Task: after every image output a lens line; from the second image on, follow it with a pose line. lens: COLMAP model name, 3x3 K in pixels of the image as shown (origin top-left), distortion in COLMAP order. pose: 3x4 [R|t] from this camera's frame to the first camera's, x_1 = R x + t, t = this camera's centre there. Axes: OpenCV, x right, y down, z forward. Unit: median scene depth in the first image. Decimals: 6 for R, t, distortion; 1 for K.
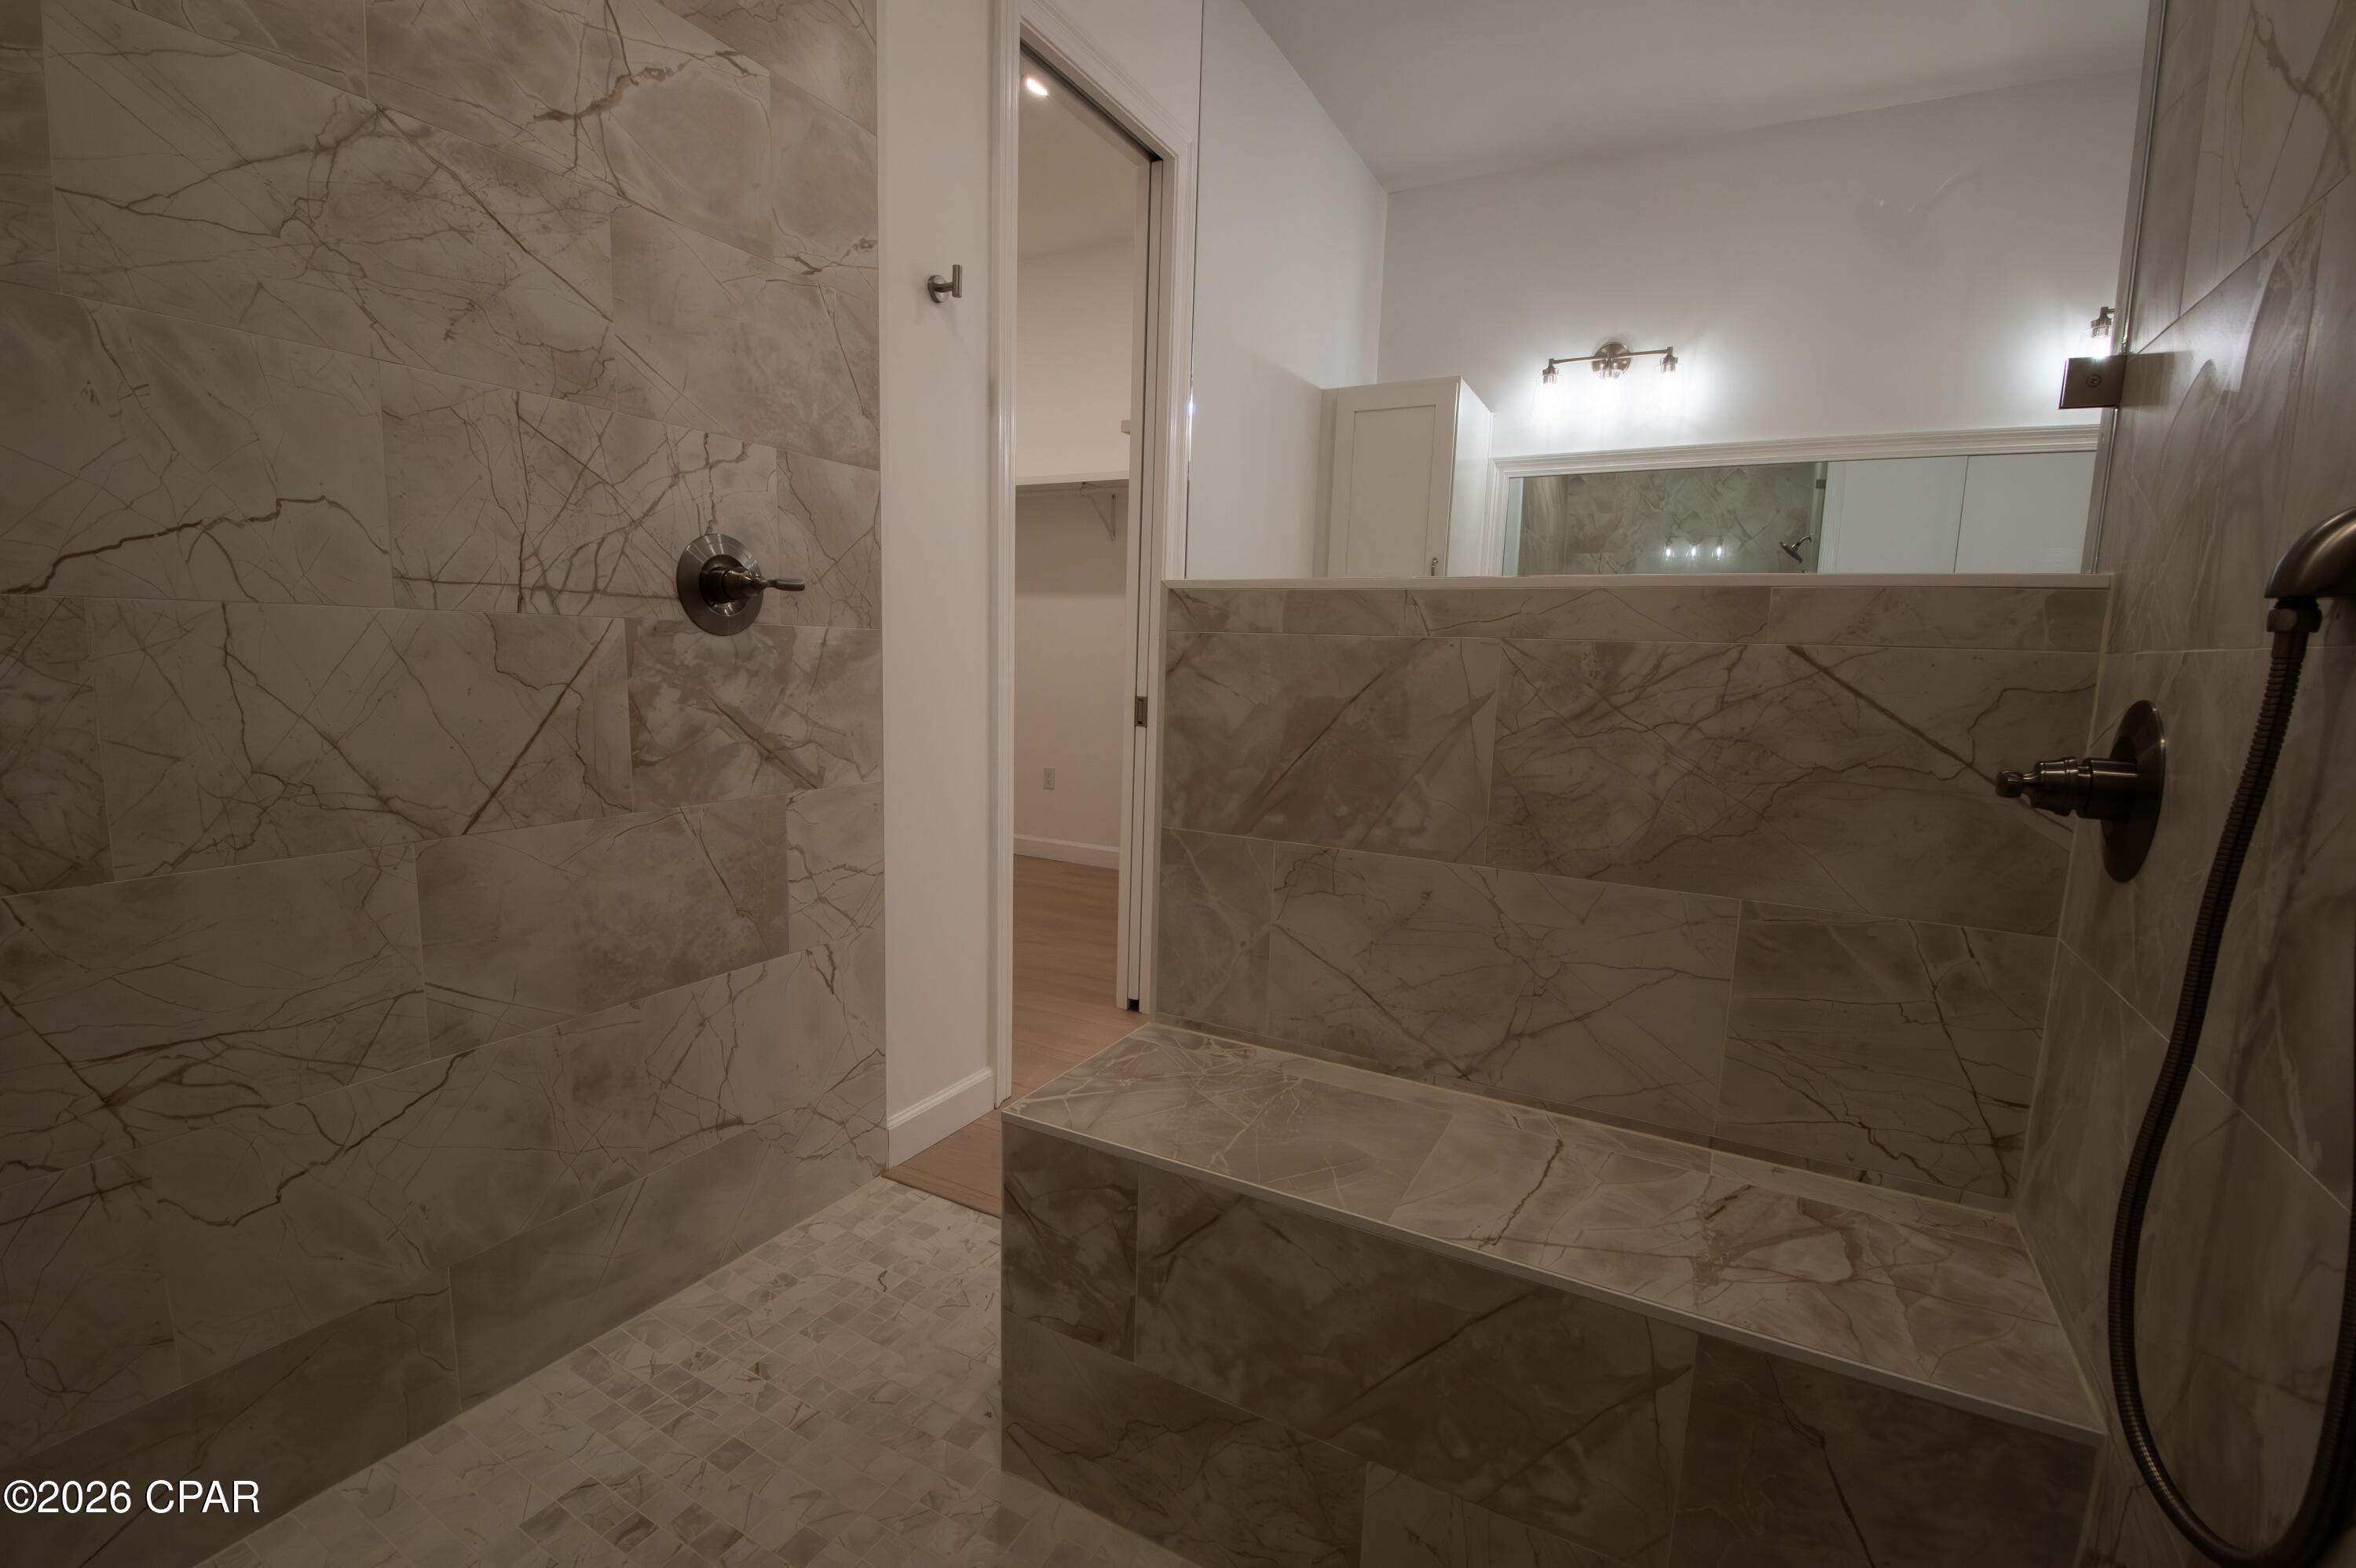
lens RADIAL K [[1029.4, 0, 1163.3], [0, 1029.4, 799.0], [0, 0, 1]] dist [-0.003734, -0.004521]
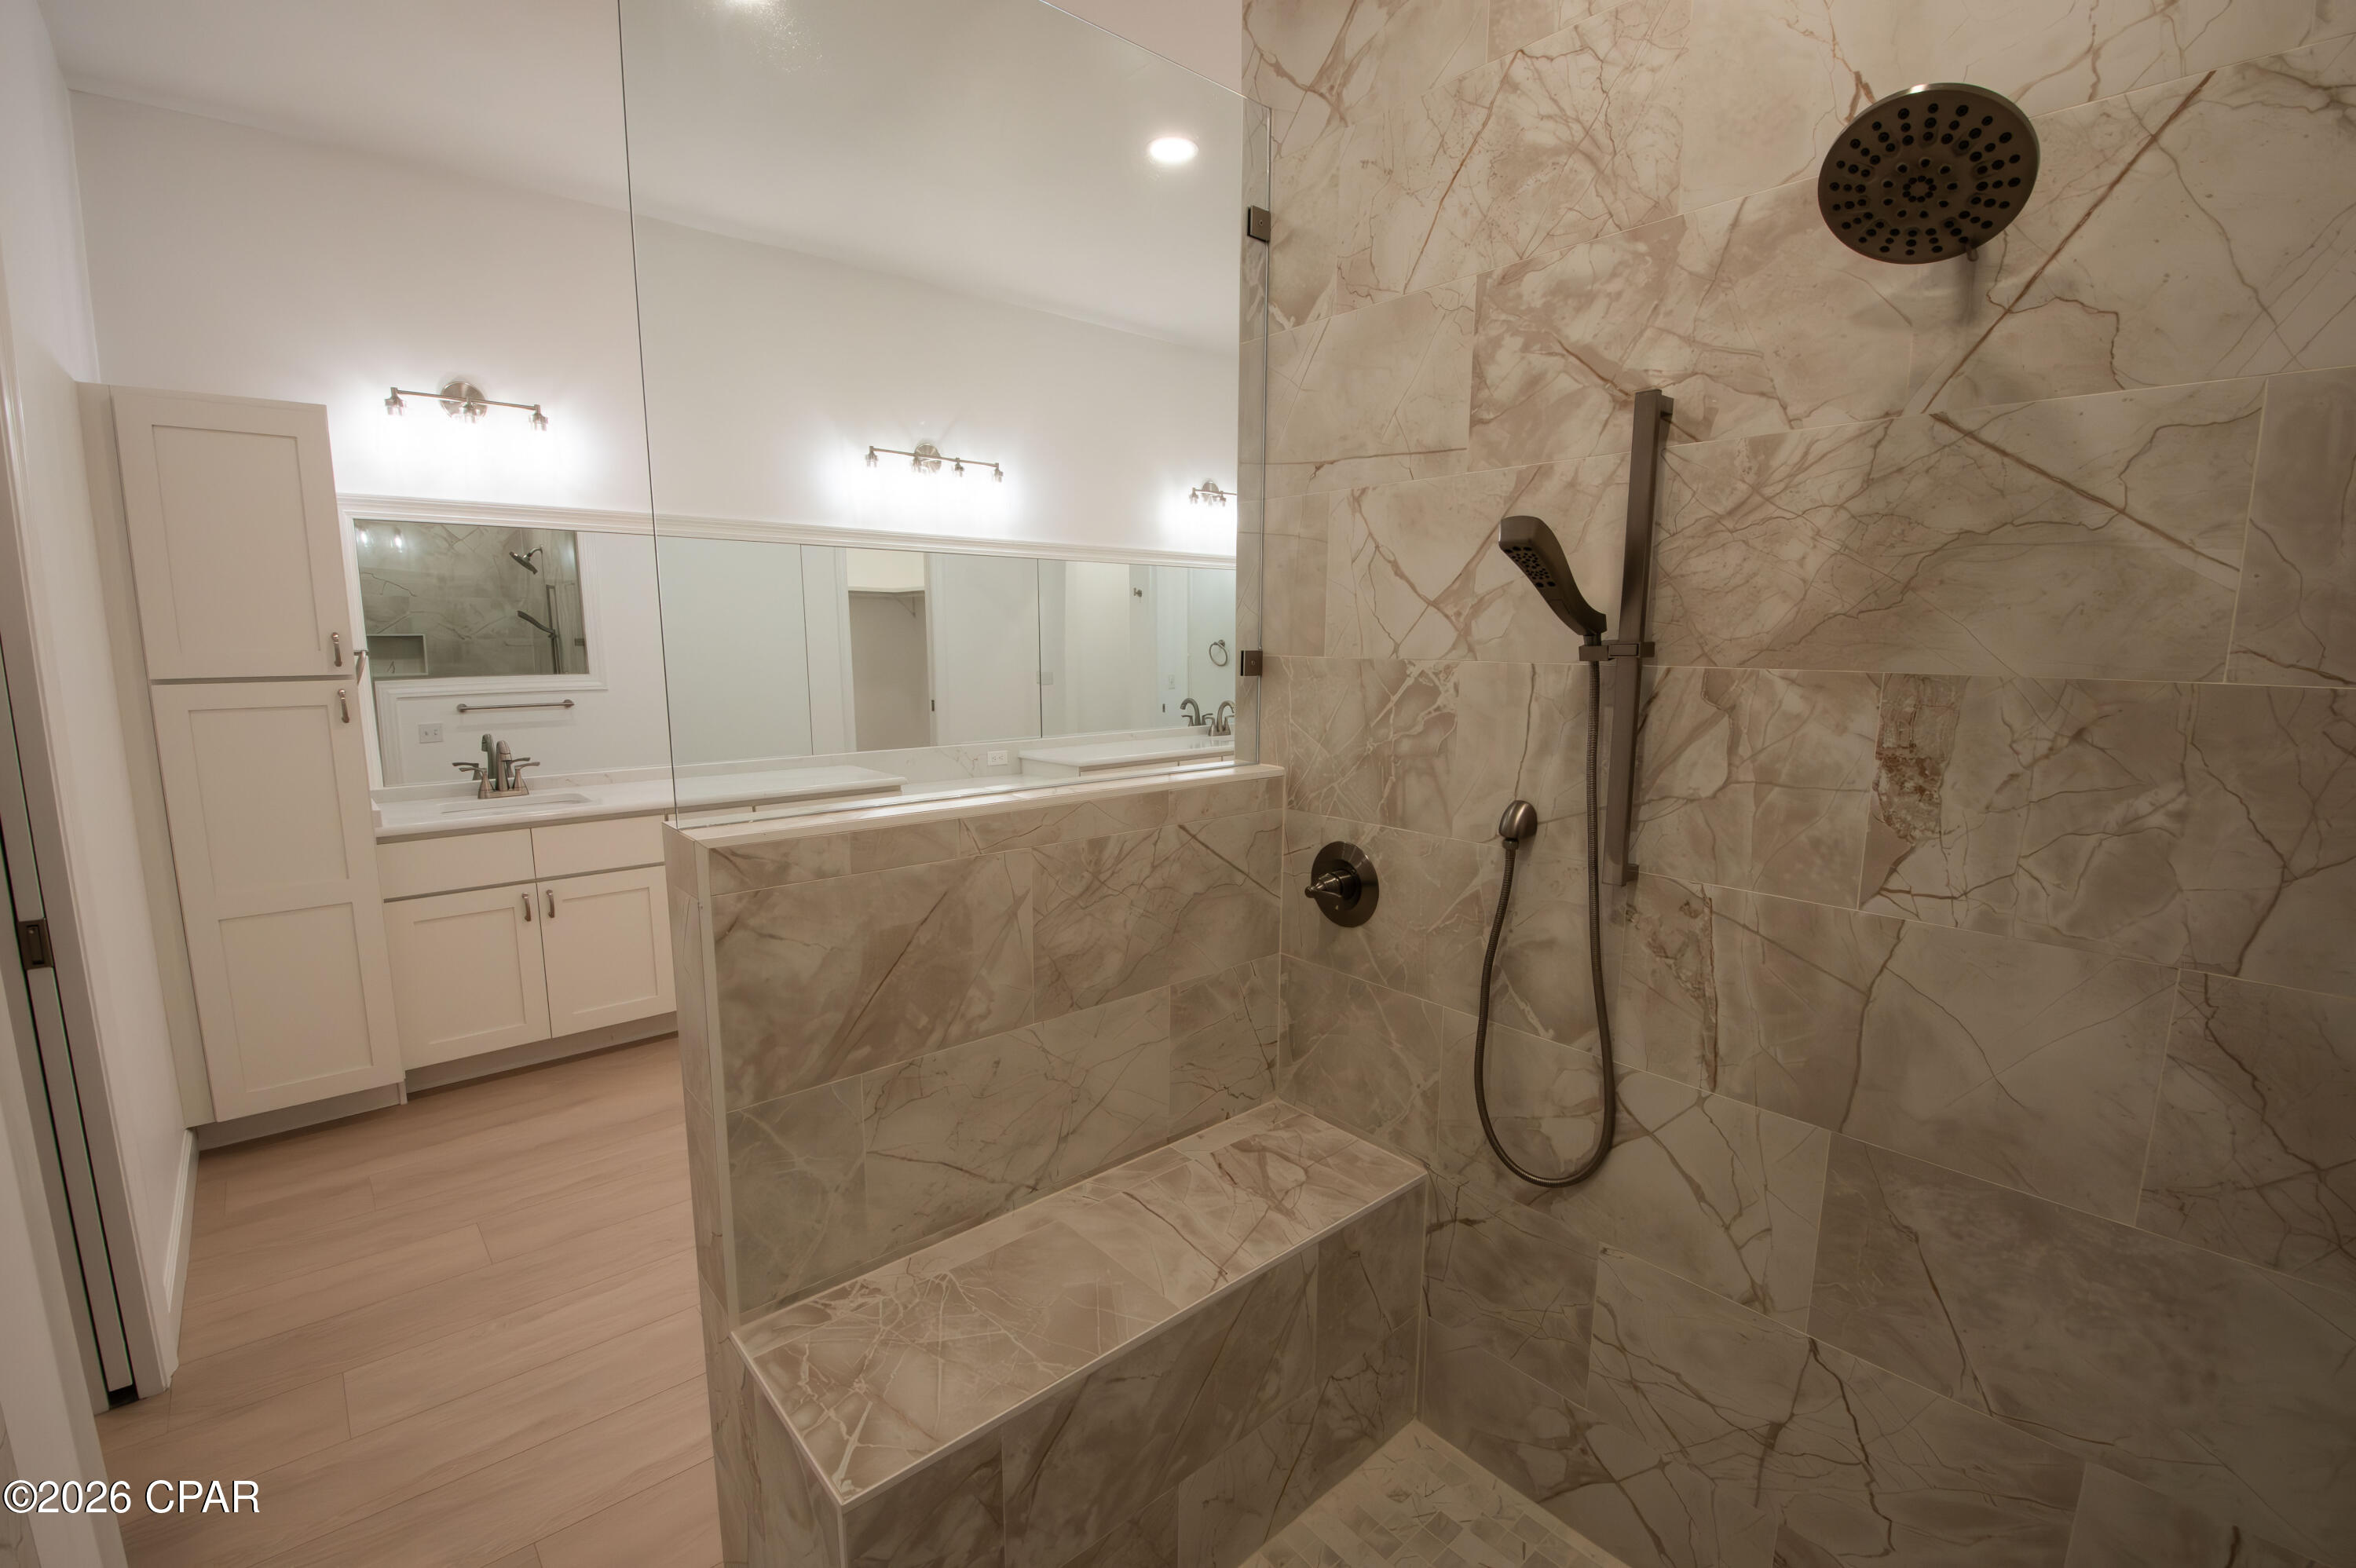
lens RADIAL K [[1029.4, 0, 1170.0], [0, 1029.4, 797.9], [0, 0, 1]] dist [-0.003734, -0.004521]
pose [[0.338502, -0.176441, 0.924276, -0.730527], [0.142487, 0.980547, 0.134999, -0.344857], [-0.930115, 0.086000, 0.357058, 0.372673]]
